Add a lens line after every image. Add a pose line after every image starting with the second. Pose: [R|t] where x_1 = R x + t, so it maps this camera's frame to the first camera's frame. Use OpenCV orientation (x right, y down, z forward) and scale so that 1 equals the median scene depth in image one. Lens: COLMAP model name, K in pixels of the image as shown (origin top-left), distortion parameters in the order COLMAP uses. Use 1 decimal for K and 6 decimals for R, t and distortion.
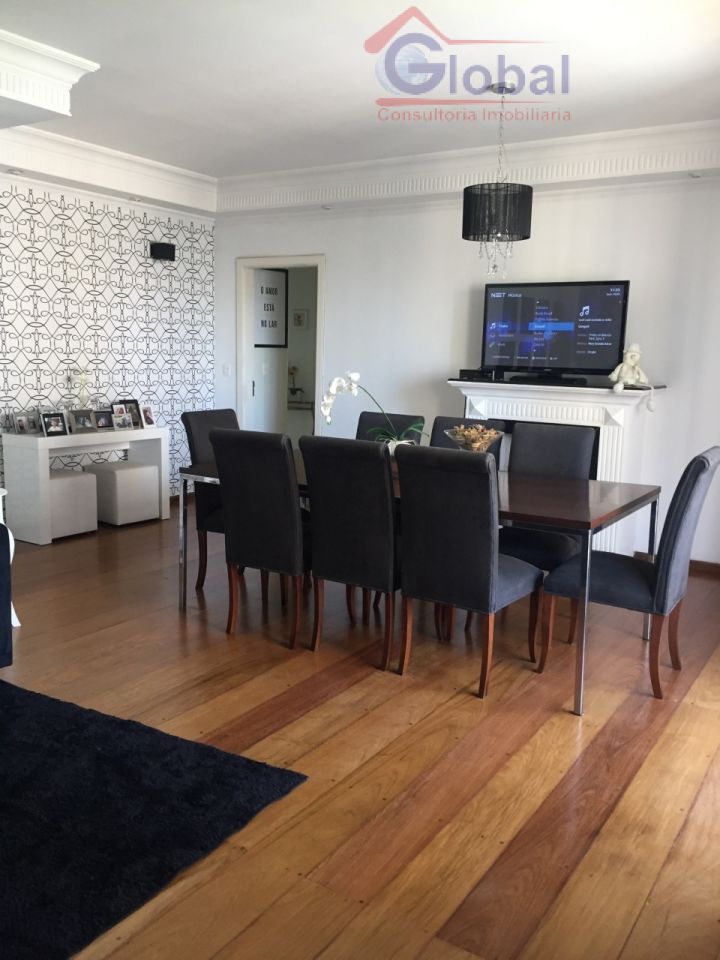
lens RADIAL K [[828.1, 0, 361.1], [0, 828.1, 479.9], [0, 0, 1]] dist [0.090695, -0.133758]
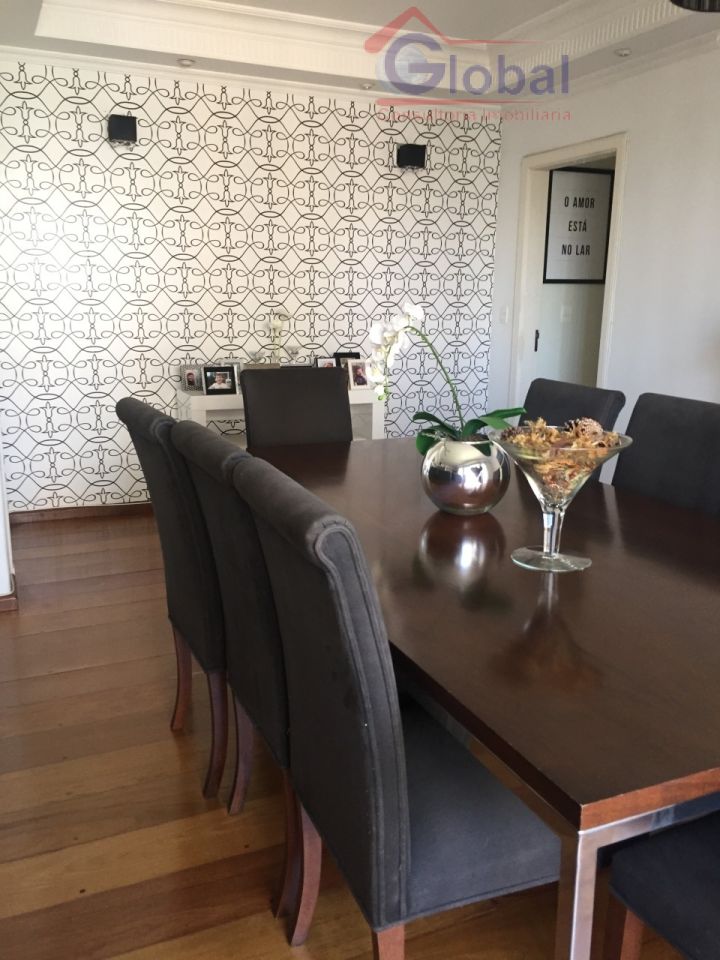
lens RADIAL K [[828.1, 0, 361.1], [0, 828.1, 479.9], [0, 0, 1]] dist [0.090695, -0.133758]
pose [[0.825481, 0.126784, -0.550007, 0.192872], [-0.087830, 0.991429, 0.096719, -0.055418], [0.557555, -0.031533, 0.829541, 0.358826]]
